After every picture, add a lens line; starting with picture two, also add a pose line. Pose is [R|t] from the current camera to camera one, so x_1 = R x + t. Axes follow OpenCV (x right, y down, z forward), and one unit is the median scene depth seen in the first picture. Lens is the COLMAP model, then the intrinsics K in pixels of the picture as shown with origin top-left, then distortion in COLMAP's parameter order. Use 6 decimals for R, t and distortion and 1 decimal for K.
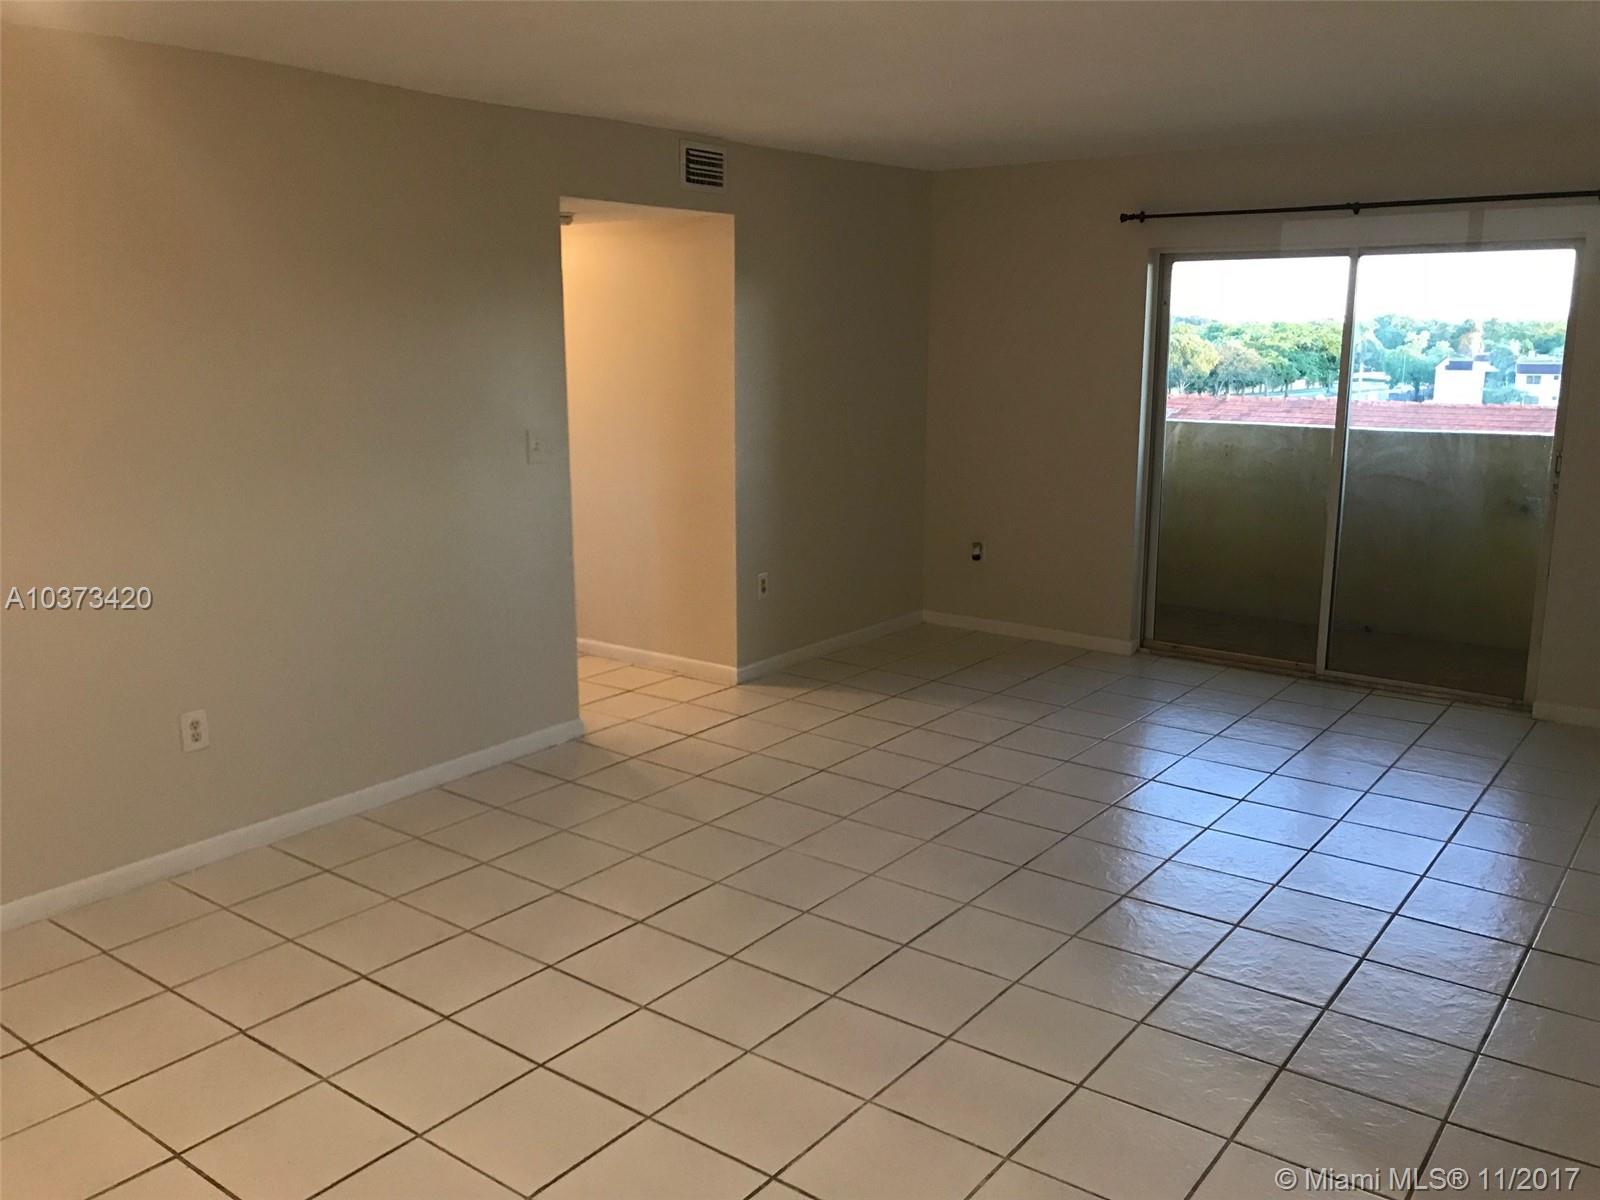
lens RADIAL K [[1320.9, 0, 784.7], [0, 1320.9, 610.6], [0, 0, 1]] dist [0.028348, -0.052462]
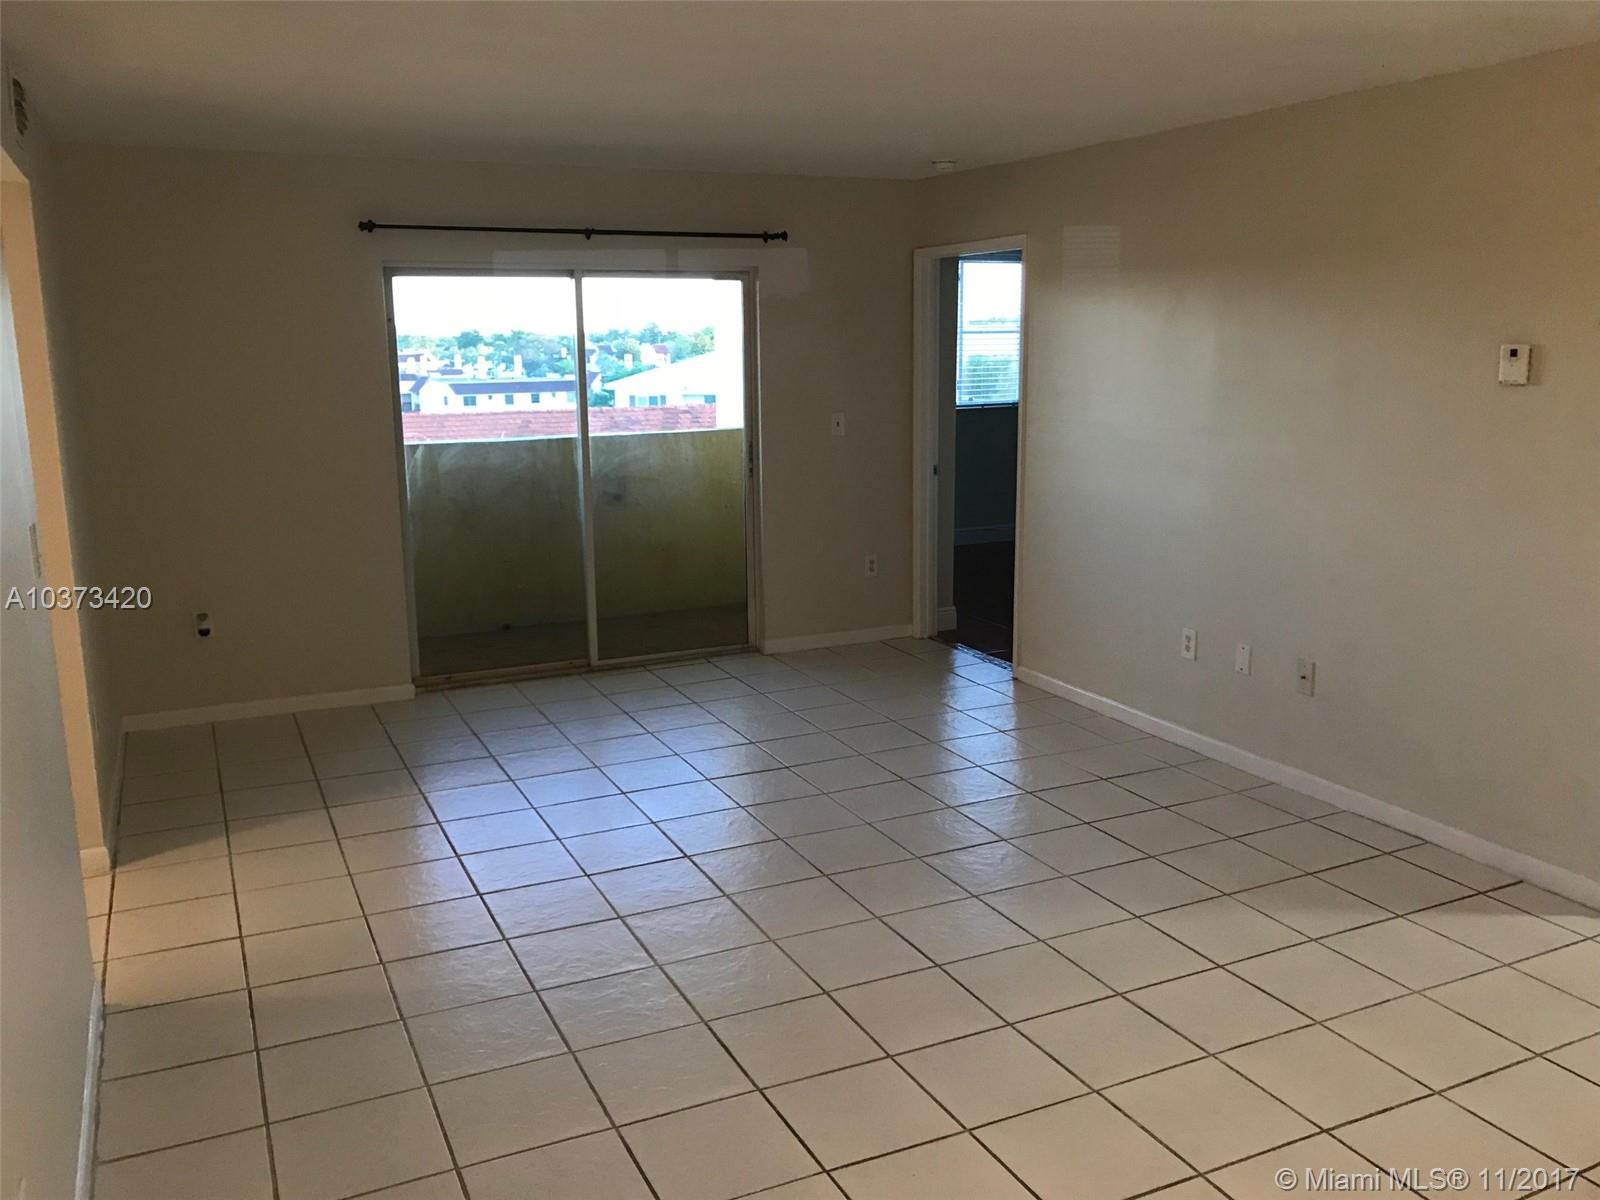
lens RADIAL K [[1320.9, 0, 788.0], [0, 1320.9, 589.3], [0, 0, 1]] dist [0.028348, -0.052462]
pose [[0.457659, -0.170380, 0.872650, -0.447997], [0.201548, 0.975799, 0.084818, -0.072153], [-0.865983, 0.137064, 0.480923, 0.346969]]
